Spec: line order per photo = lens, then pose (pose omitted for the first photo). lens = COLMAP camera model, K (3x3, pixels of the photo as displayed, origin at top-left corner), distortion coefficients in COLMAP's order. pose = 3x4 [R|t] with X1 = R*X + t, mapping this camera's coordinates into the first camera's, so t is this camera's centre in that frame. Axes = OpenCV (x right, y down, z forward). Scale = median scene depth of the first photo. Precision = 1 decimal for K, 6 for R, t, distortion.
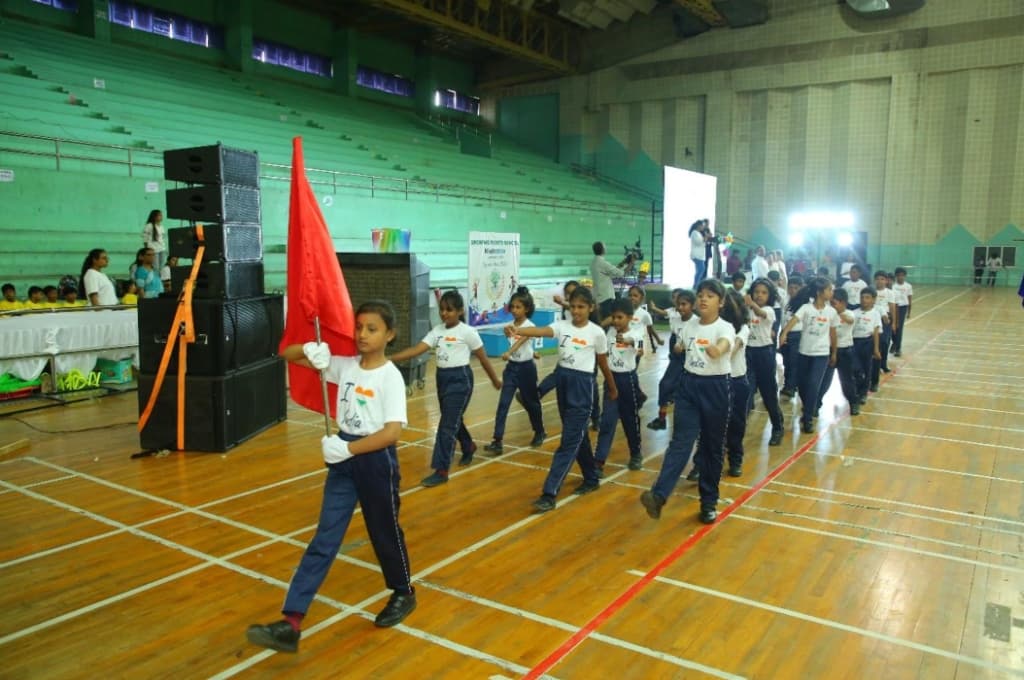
lens RADIAL K [[783.1, 0, 512.0], [0, 783.1, 340.0], [0, 0, 1]] dist [-0.001349, 0.007886]
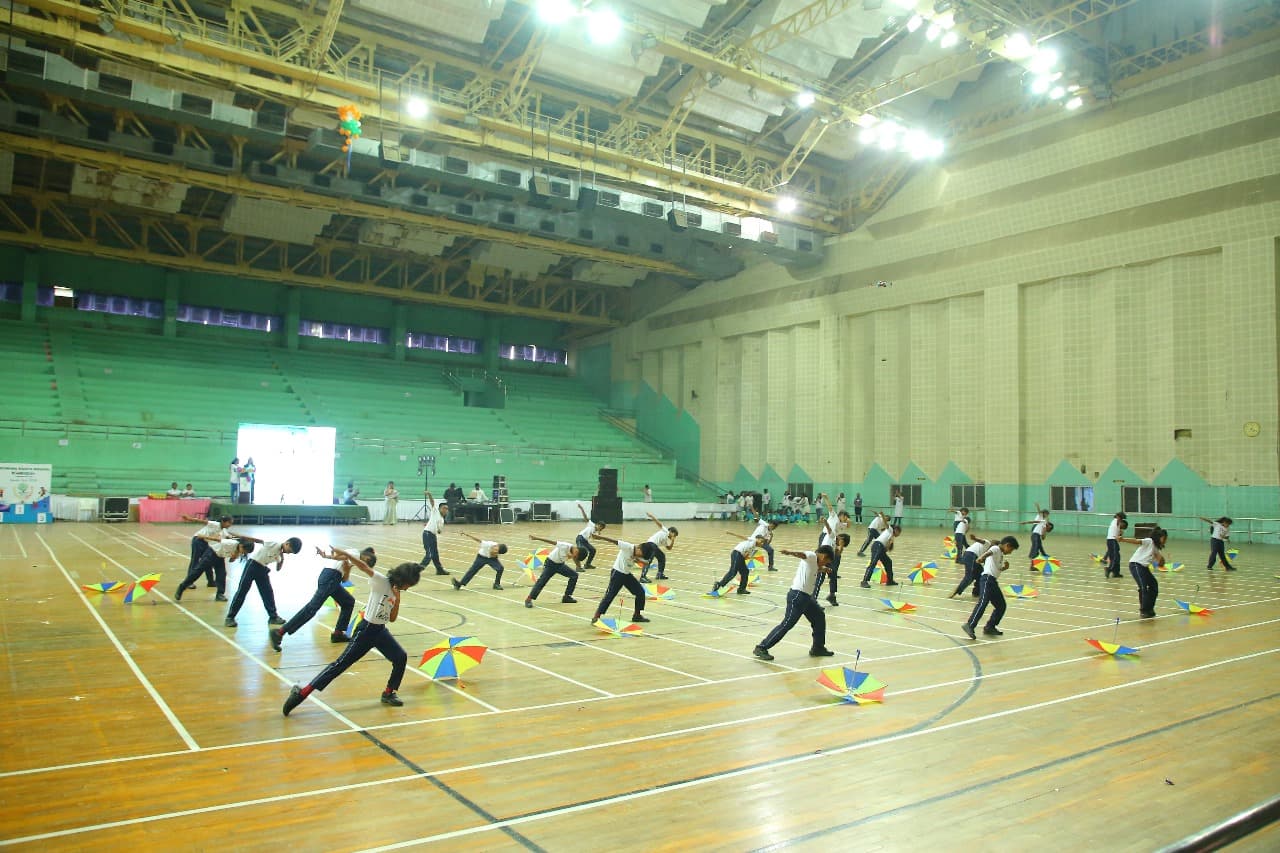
lens RADIAL K [[932.4, 0, 640.0], [0, 932.4, 426.5], [0, 0, 1]] dist [-0.001487, 0.000757]
pose [[0.932339, -0.014750, -0.361284, 0.713169], [-0.053750, 0.982413, -0.178818, 0.031867], [0.357567, 0.186138, 0.915149, -0.178387]]
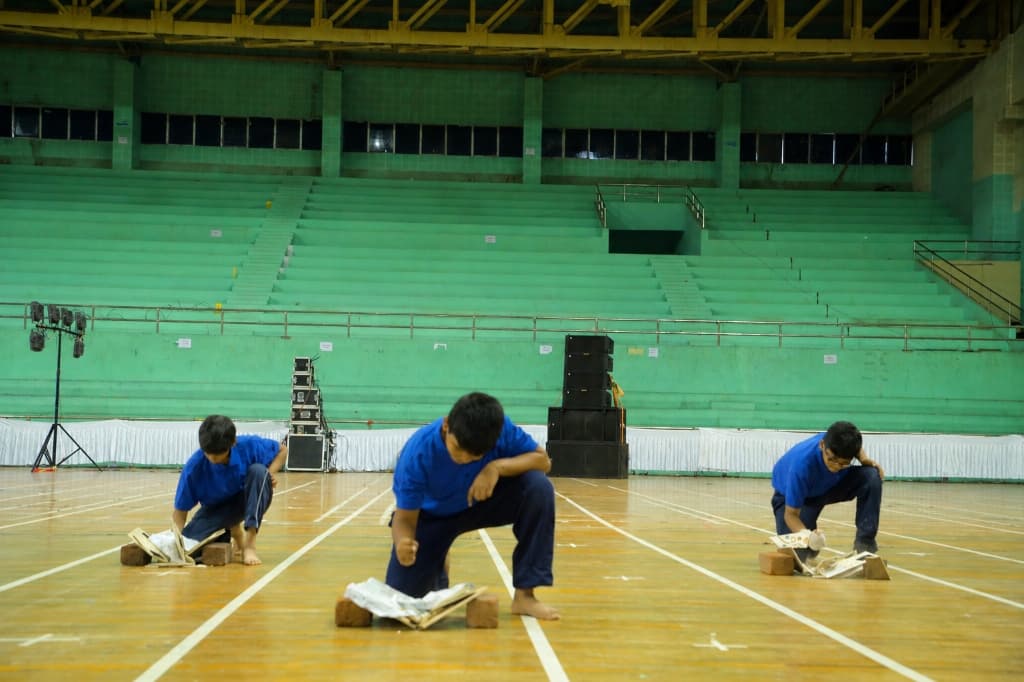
lens RADIAL K [[1454.0, 0, 512.0], [0, 1454.0, 341.0], [0, 0, 1]] dist [0.235392, 0.062597]
pose [[0.589678, -0.059041, -0.805477, 0.793019], [-0.104786, 0.983302, -0.148787, -0.004814], [0.800812, 0.172139, 0.573645, 0.361839]]
